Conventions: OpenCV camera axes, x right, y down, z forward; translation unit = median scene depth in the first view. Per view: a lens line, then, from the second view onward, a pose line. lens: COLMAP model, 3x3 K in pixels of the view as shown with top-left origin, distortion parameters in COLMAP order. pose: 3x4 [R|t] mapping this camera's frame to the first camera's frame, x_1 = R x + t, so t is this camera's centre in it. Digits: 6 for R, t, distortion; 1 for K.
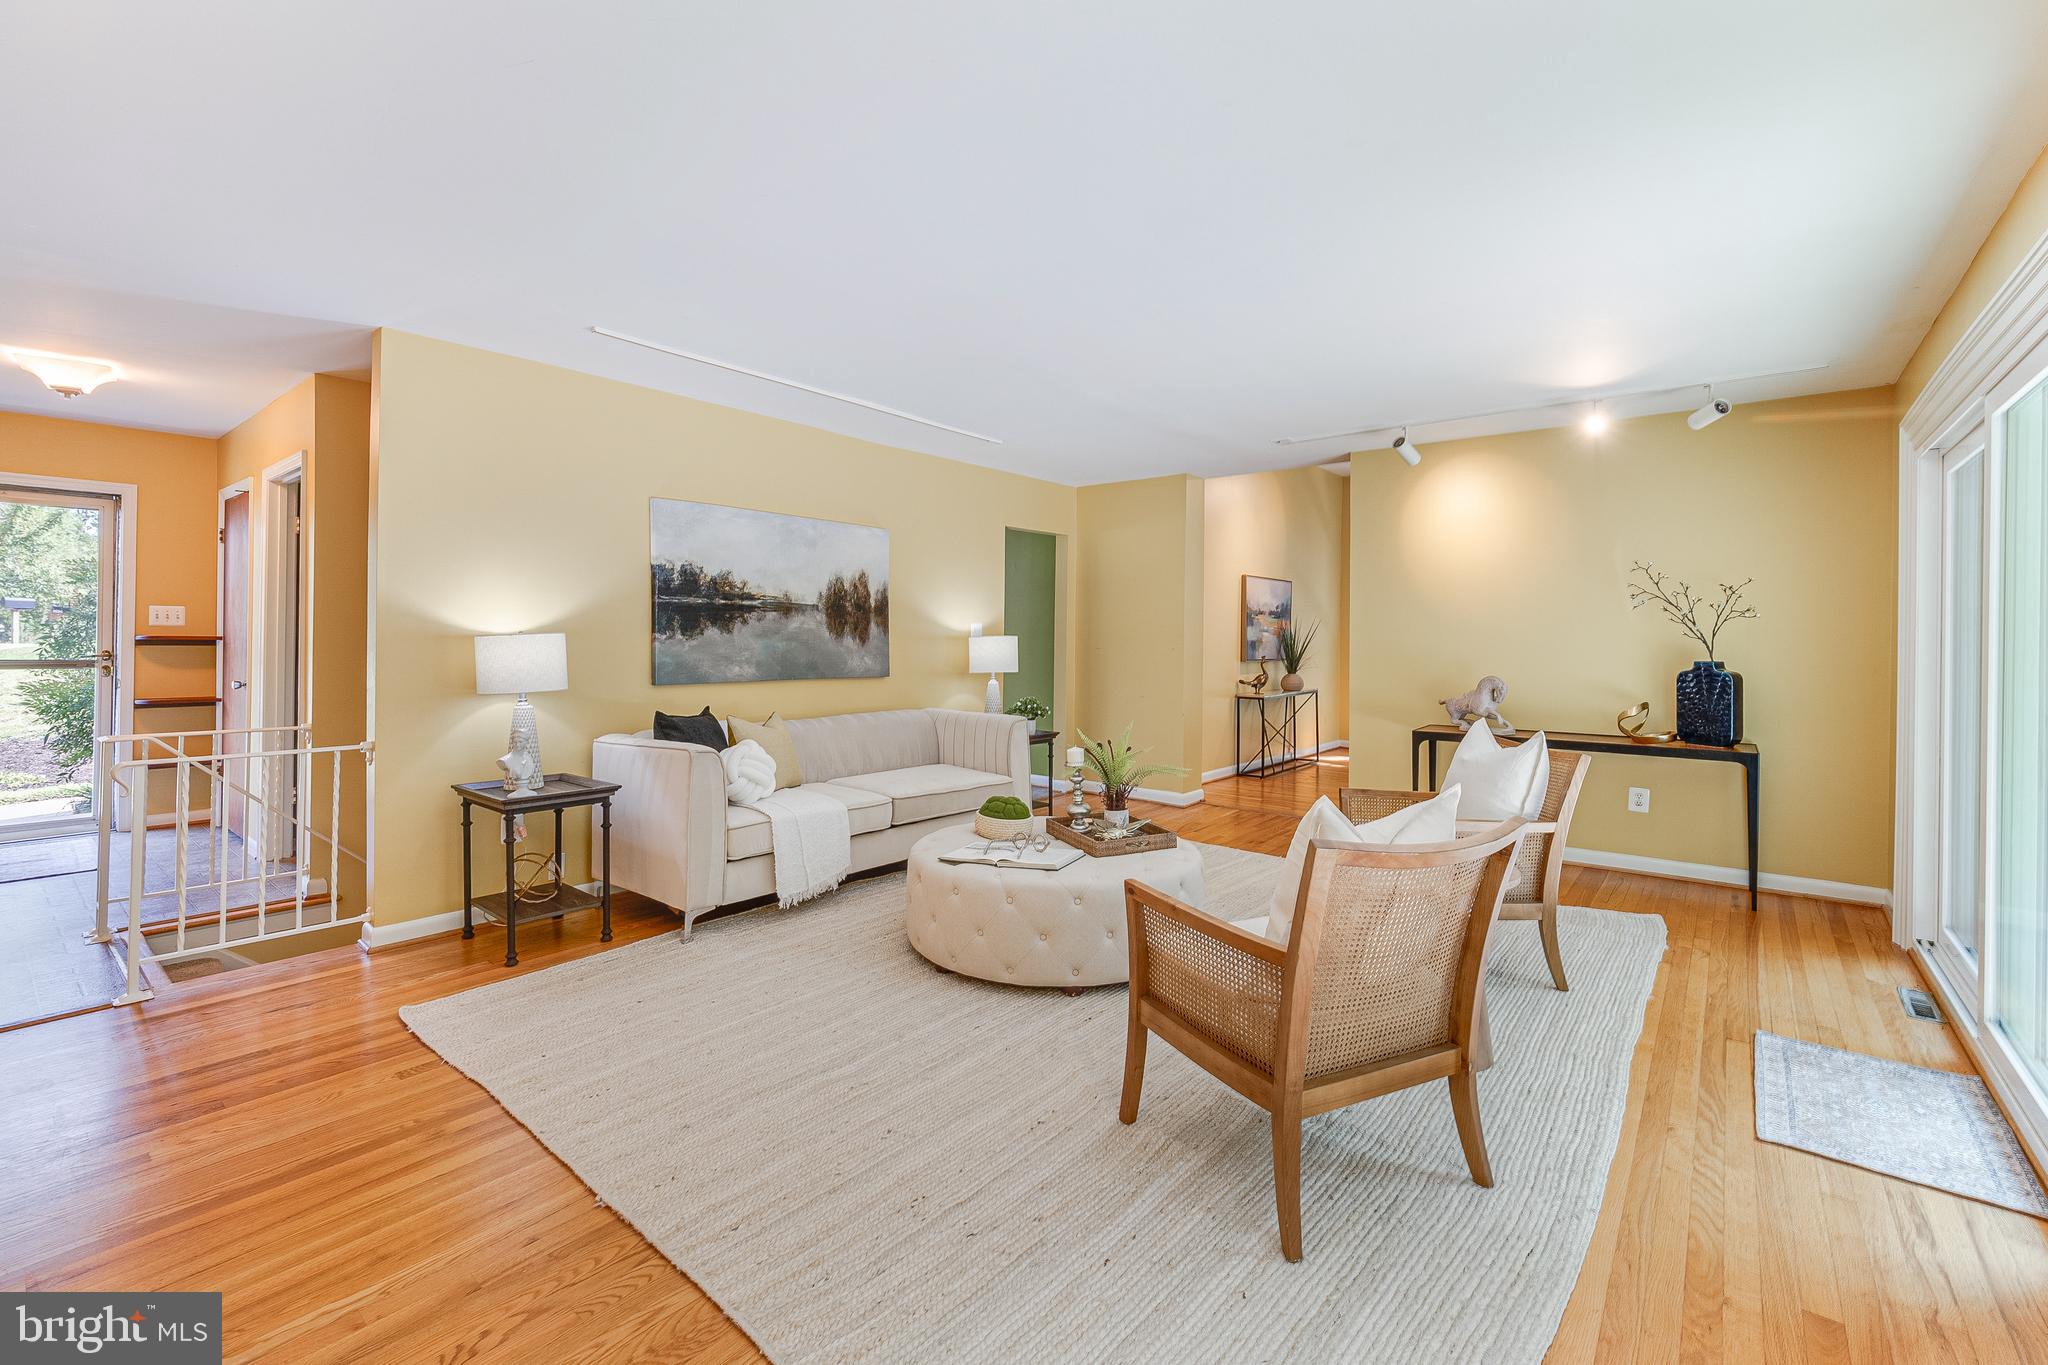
lens RADIAL K [[872.2, 0, 1002.6], [0, 872.2, 626.6], [0, 0, 1]] dist [0.005159, 0.000006]
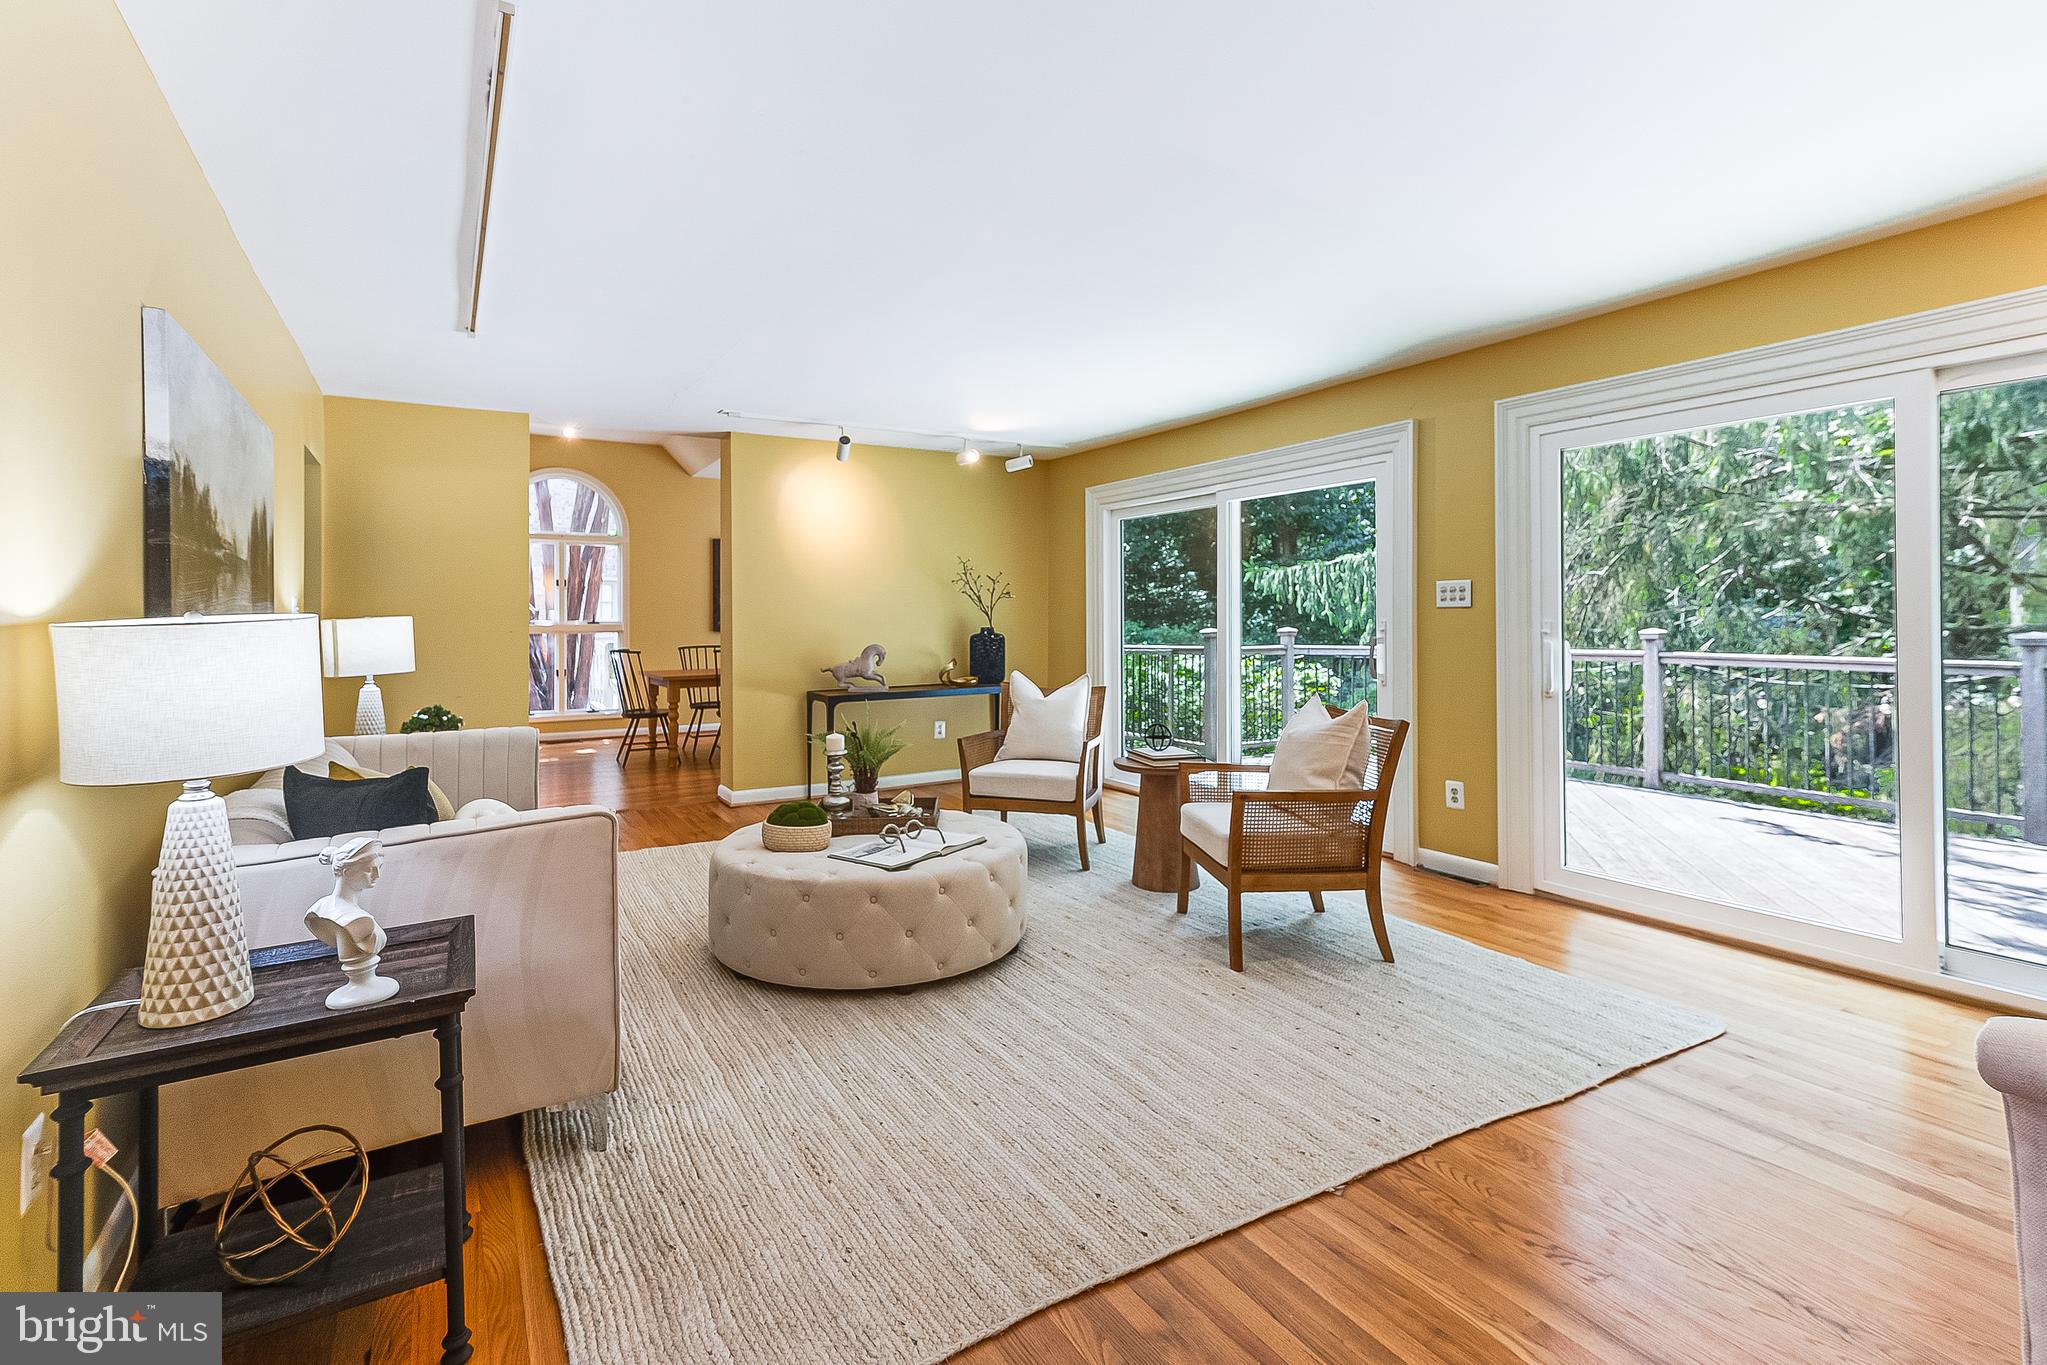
lens RADIAL K [[964.3, 0, 980.6], [0, 964.3, 601.1], [0, 0, 1]] dist [0.025307, 0.000273]
pose [[0.343007, 0.004775, 0.939321, -0.635484], [-0.000353, 0.999988, -0.004955, 0.002794], [-0.939333, 0.001368, 0.343004, 0.391157]]
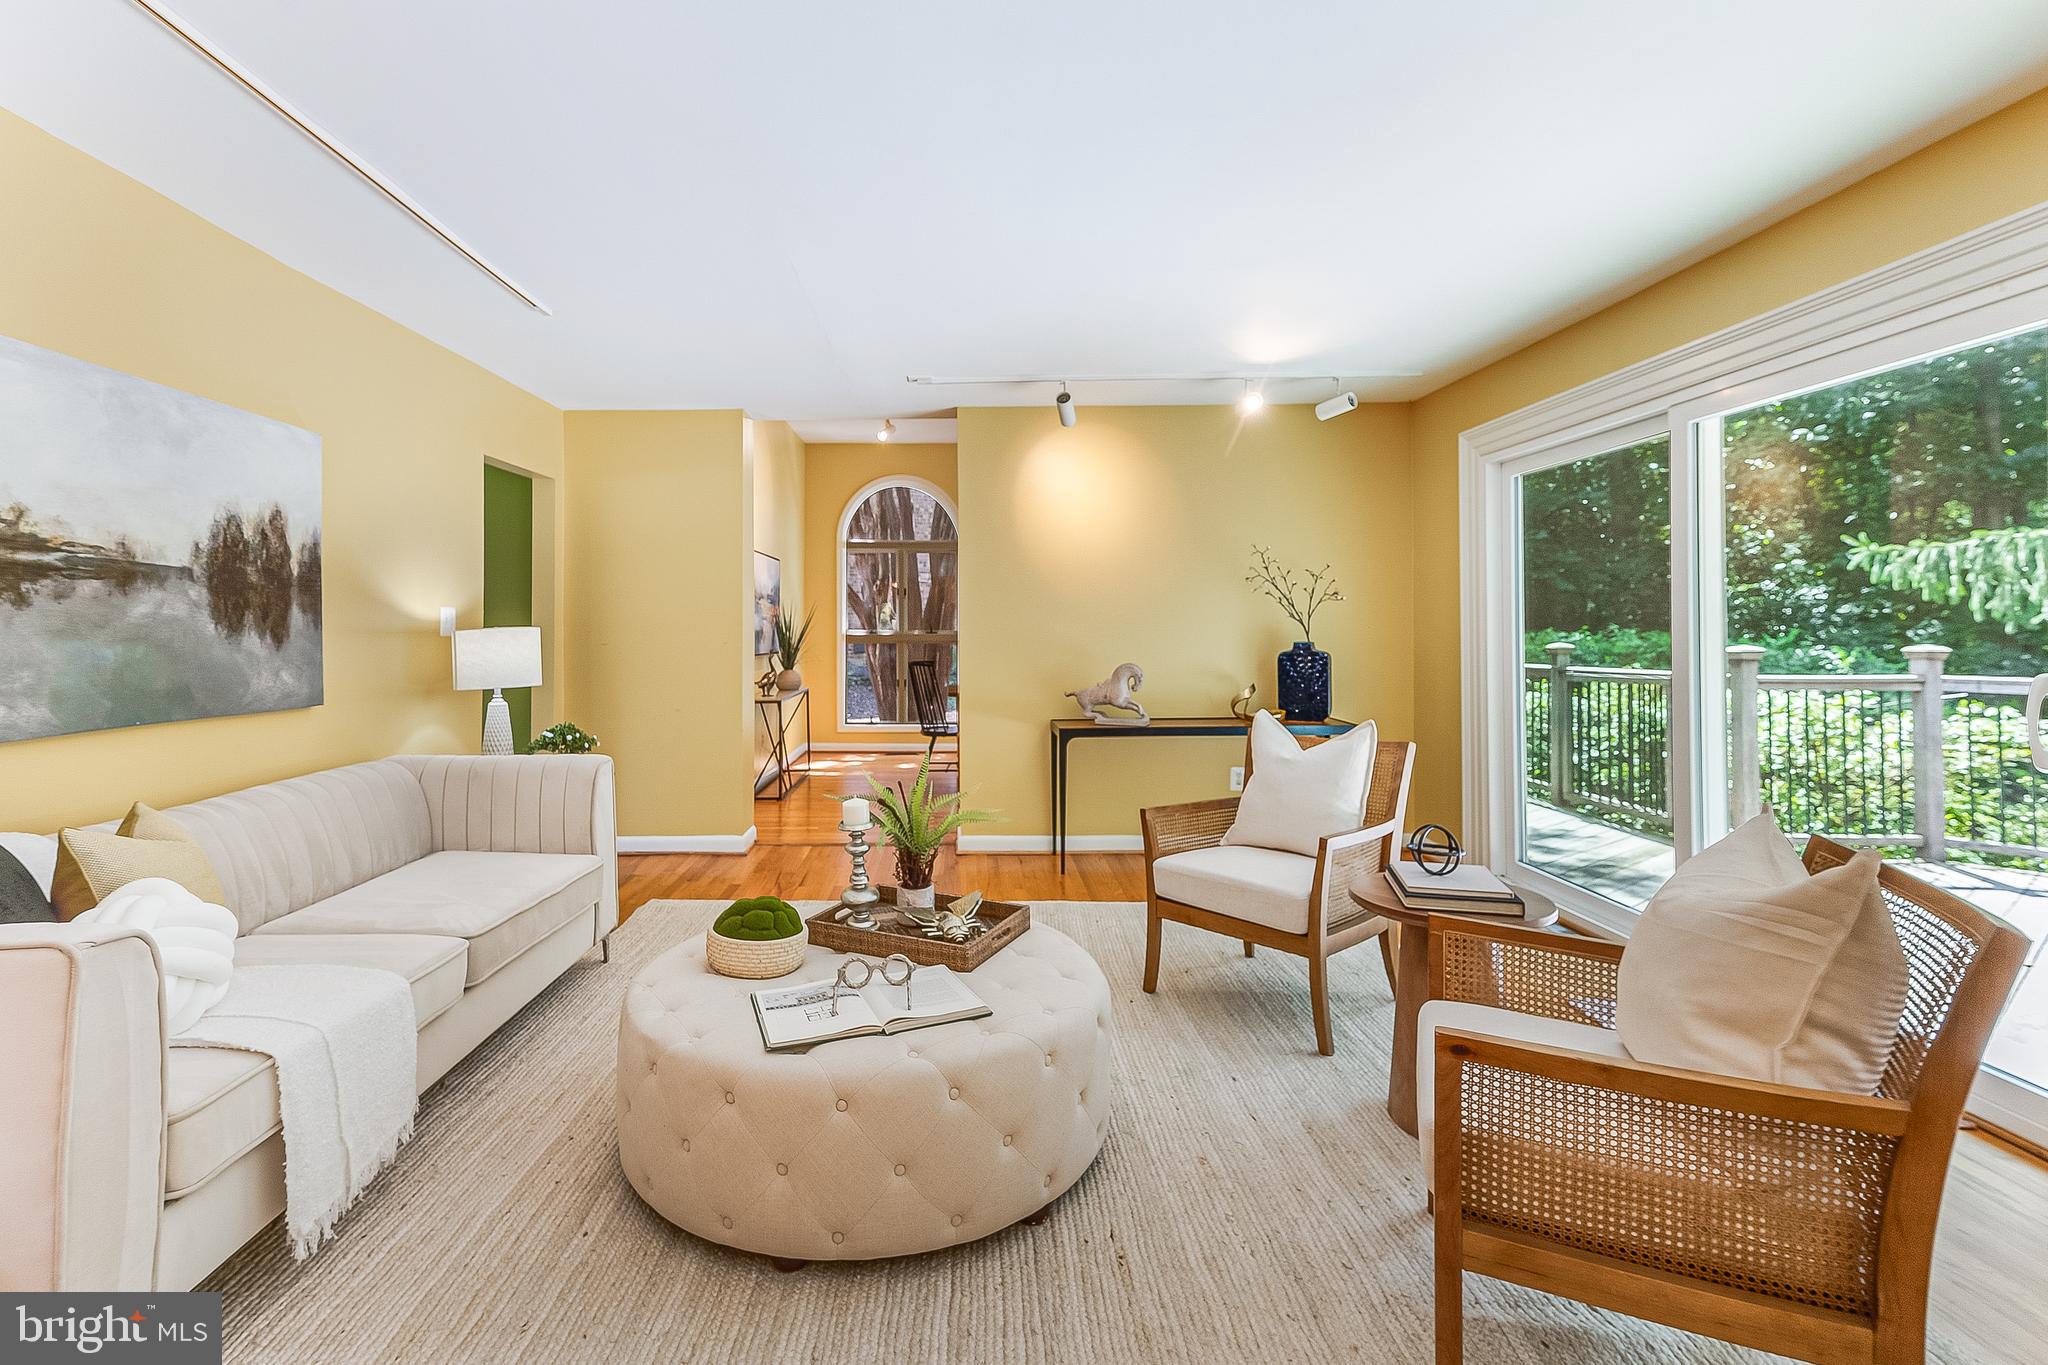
lens RADIAL K [[964.8, 0, 944.3], [0, 964.8, 608.6], [0, 0, 1]] dist [0.025307, 0.000273]
pose [[0.772820, -0.000322, 0.634625, -0.241117], [0.006396, 0.999953, -0.007281, 0.004612], [-0.634593, 0.009686, 0.772786, 0.319519]]
